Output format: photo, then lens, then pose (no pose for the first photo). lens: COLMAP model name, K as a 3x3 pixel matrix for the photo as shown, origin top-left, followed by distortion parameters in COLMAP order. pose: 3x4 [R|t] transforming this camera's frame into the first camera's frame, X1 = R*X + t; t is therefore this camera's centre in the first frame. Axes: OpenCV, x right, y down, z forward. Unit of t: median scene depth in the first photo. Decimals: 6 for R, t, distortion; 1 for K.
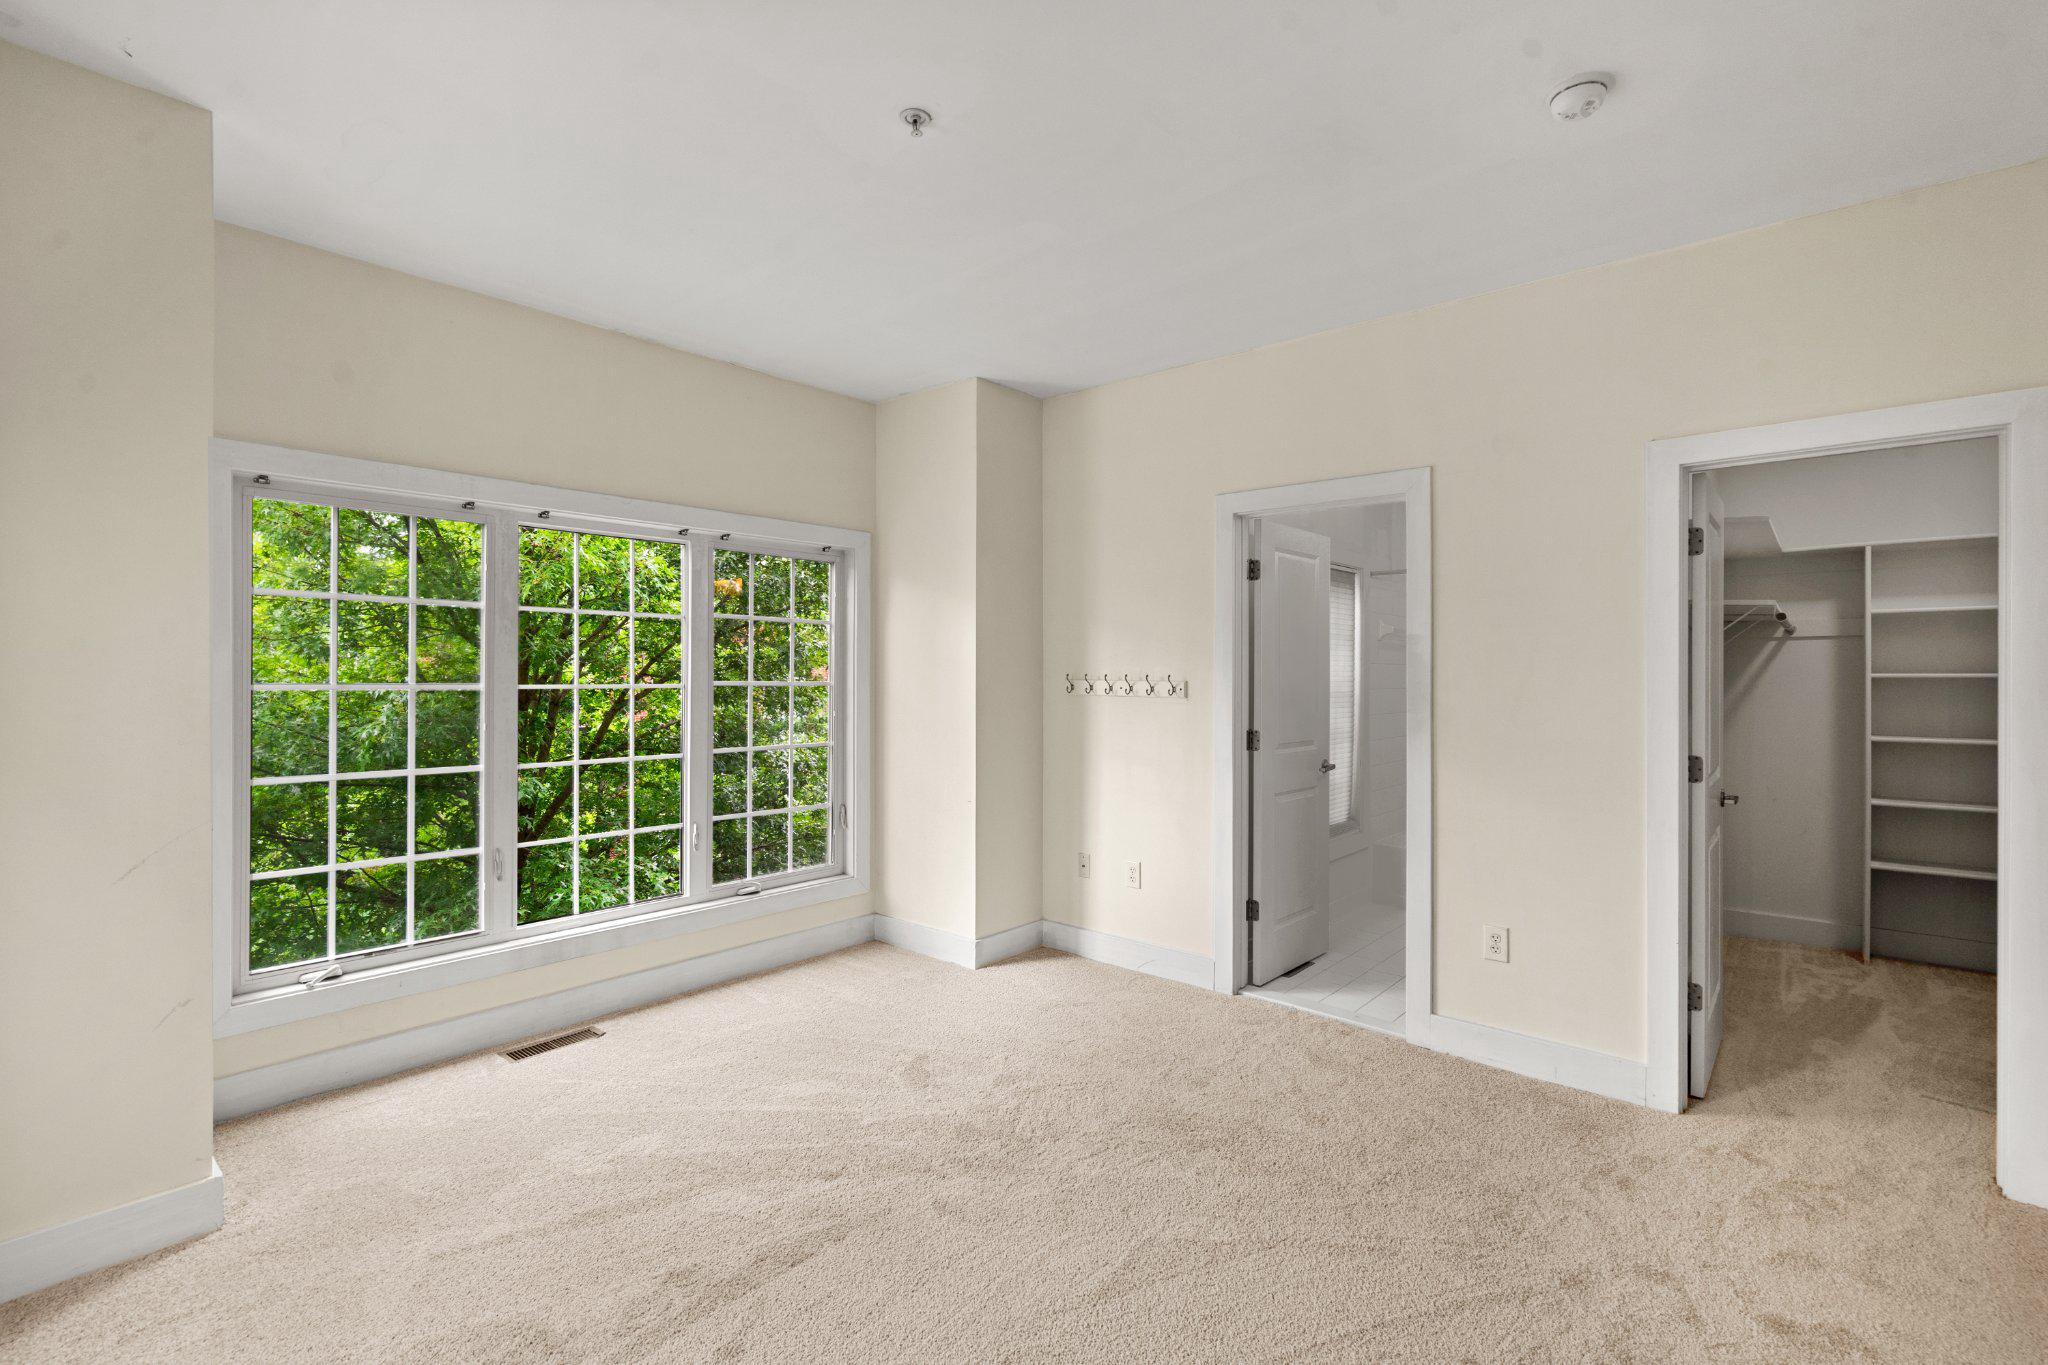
lens RADIAL K [[927.1, 0, 1036.4], [0, 927.1, 679.7], [0, 0, 1]] dist [-0.001851, 0.001017]
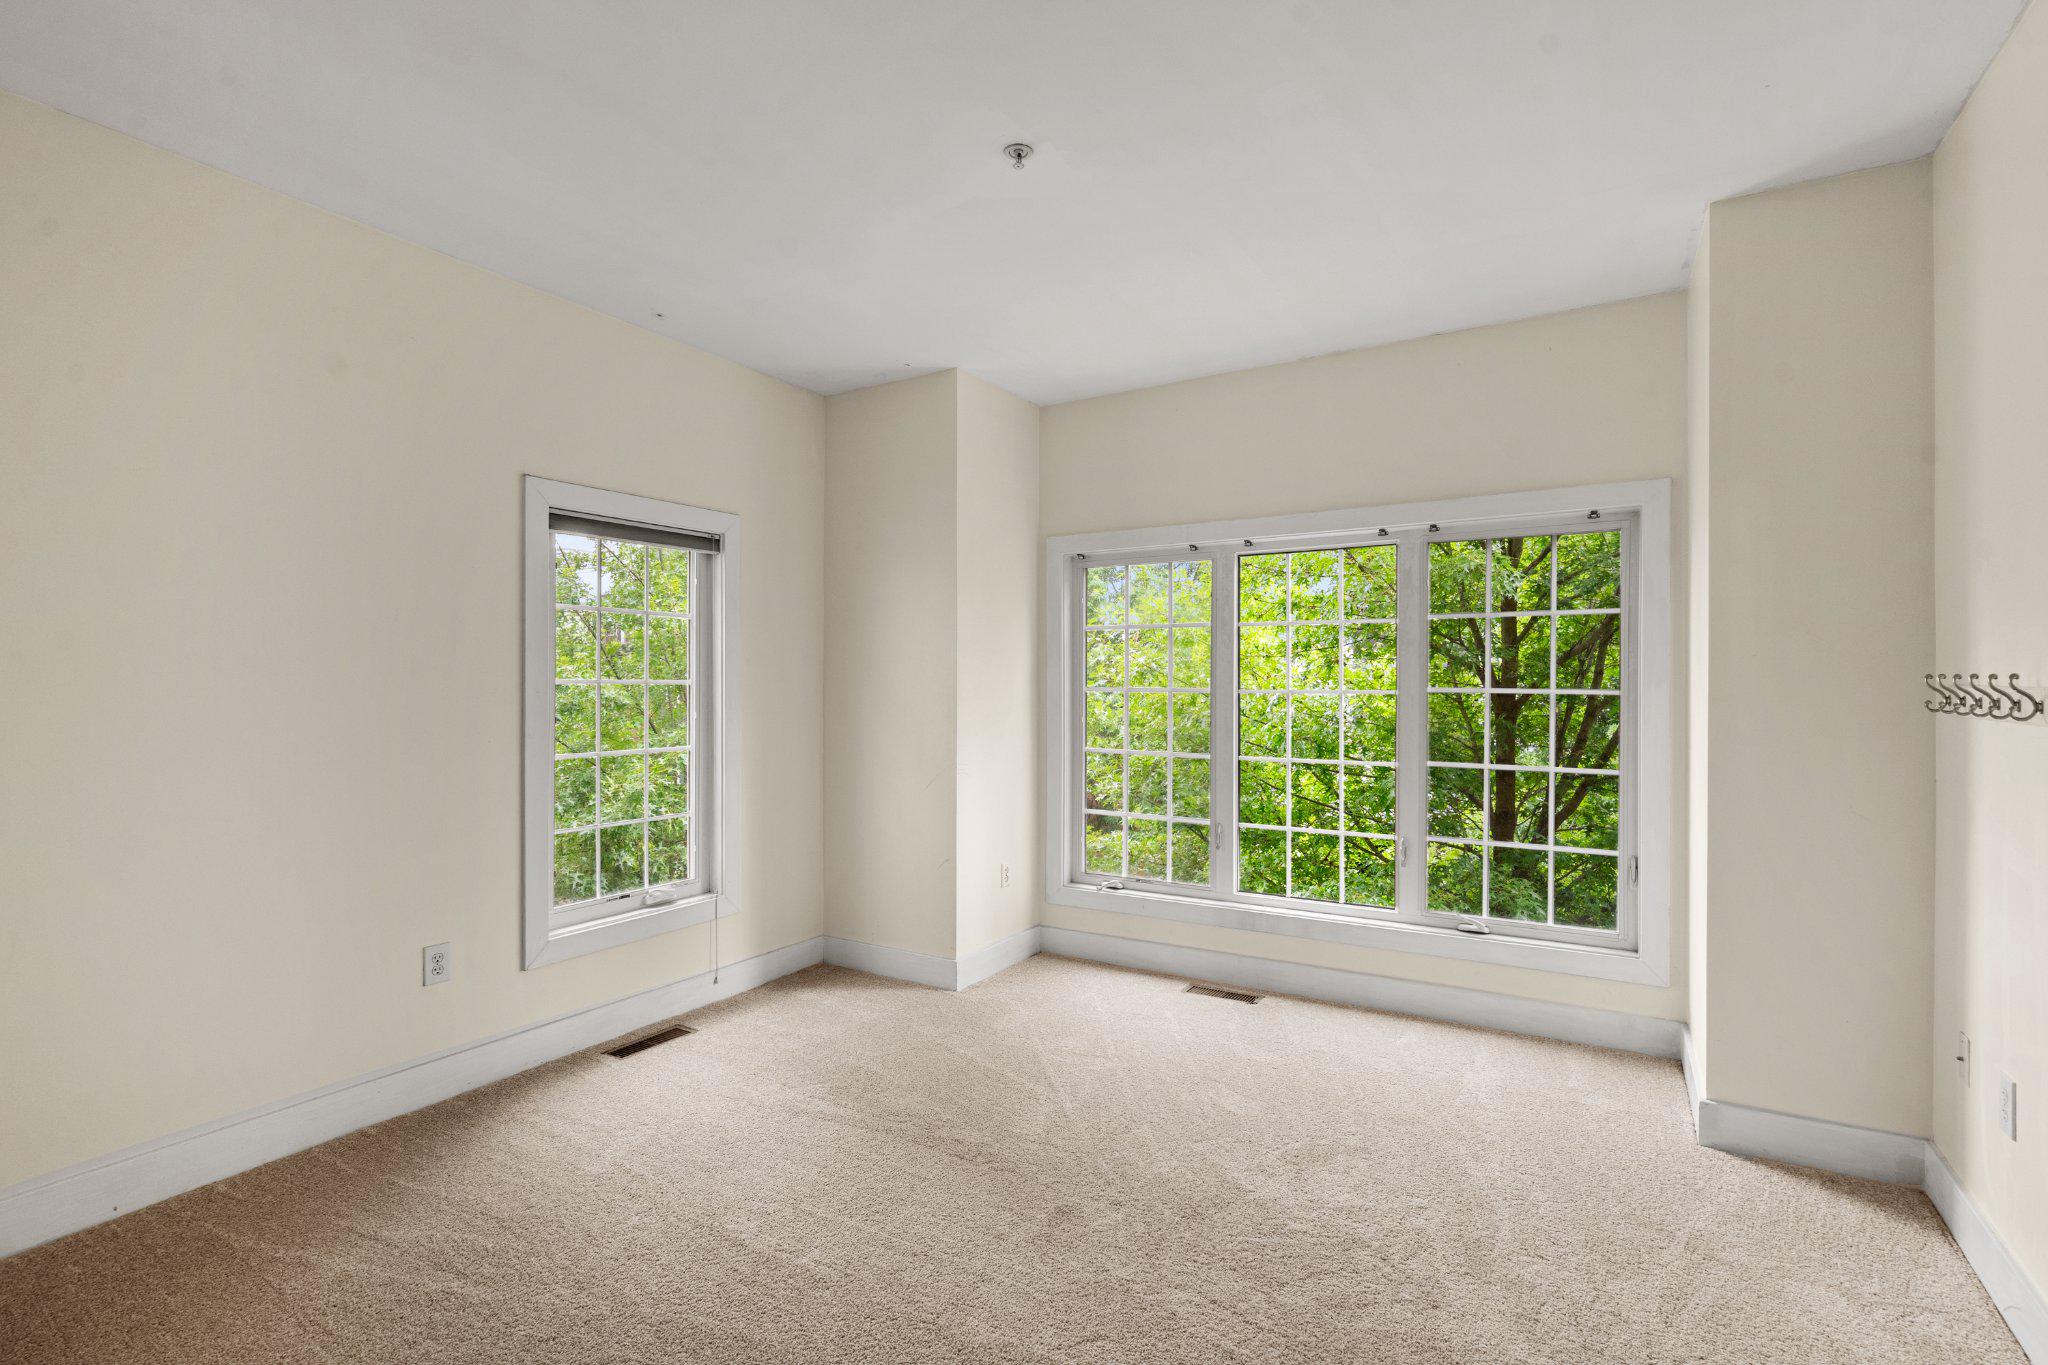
lens RADIAL K [[927.1, 0, 1023.6], [0, 927.1, 696.8], [0, 0, 1]] dist [-0.001851, 0.001017]
pose [[0.165669, 0.006494, -0.986160, 0.595202], [-0.006545, 0.999964, 0.005486, 0.009733], [0.986160, 0.005546, 0.165705, 0.548271]]
